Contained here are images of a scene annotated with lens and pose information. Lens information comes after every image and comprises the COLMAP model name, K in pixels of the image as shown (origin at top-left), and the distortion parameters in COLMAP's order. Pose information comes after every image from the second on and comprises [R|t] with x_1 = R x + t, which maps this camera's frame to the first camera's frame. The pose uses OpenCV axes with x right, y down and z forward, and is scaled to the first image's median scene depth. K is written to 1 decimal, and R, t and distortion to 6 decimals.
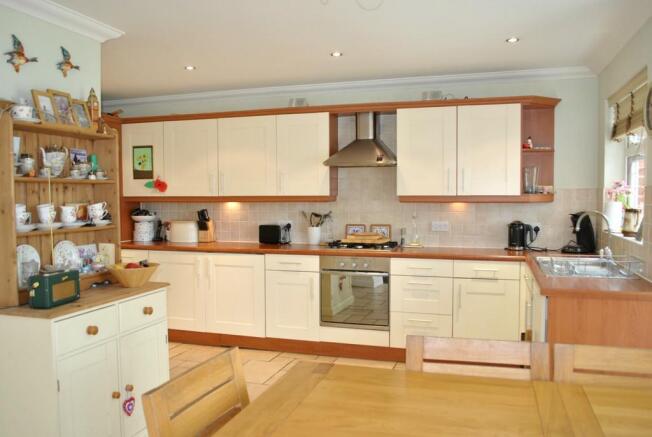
lens RADIAL K [[531.6, 0, 326.0], [0, 531.6, 218.5], [0, 0, 1]] dist [-0.093883, 0.005655]
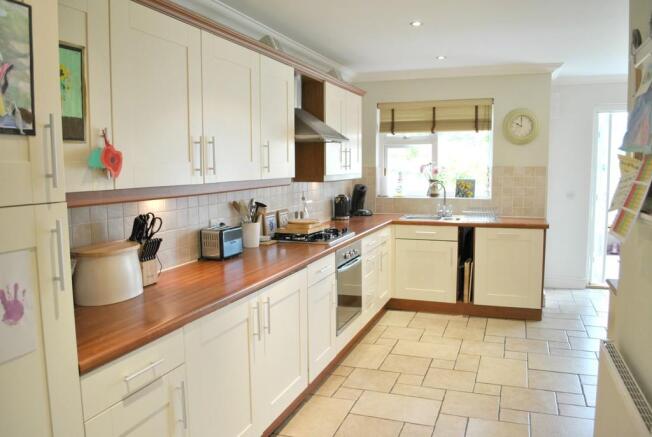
lens RADIAL K [[531.6, 0, 326.0], [0, 531.6, 218.5], [0, 0, 1]] dist [-0.093883, 0.005655]
pose [[0.029238, -0.095258, 0.995023, -0.688245], [0.052814, 0.994205, 0.093628, -0.048738], [-0.998176, 0.049813, 0.034100, 0.837406]]
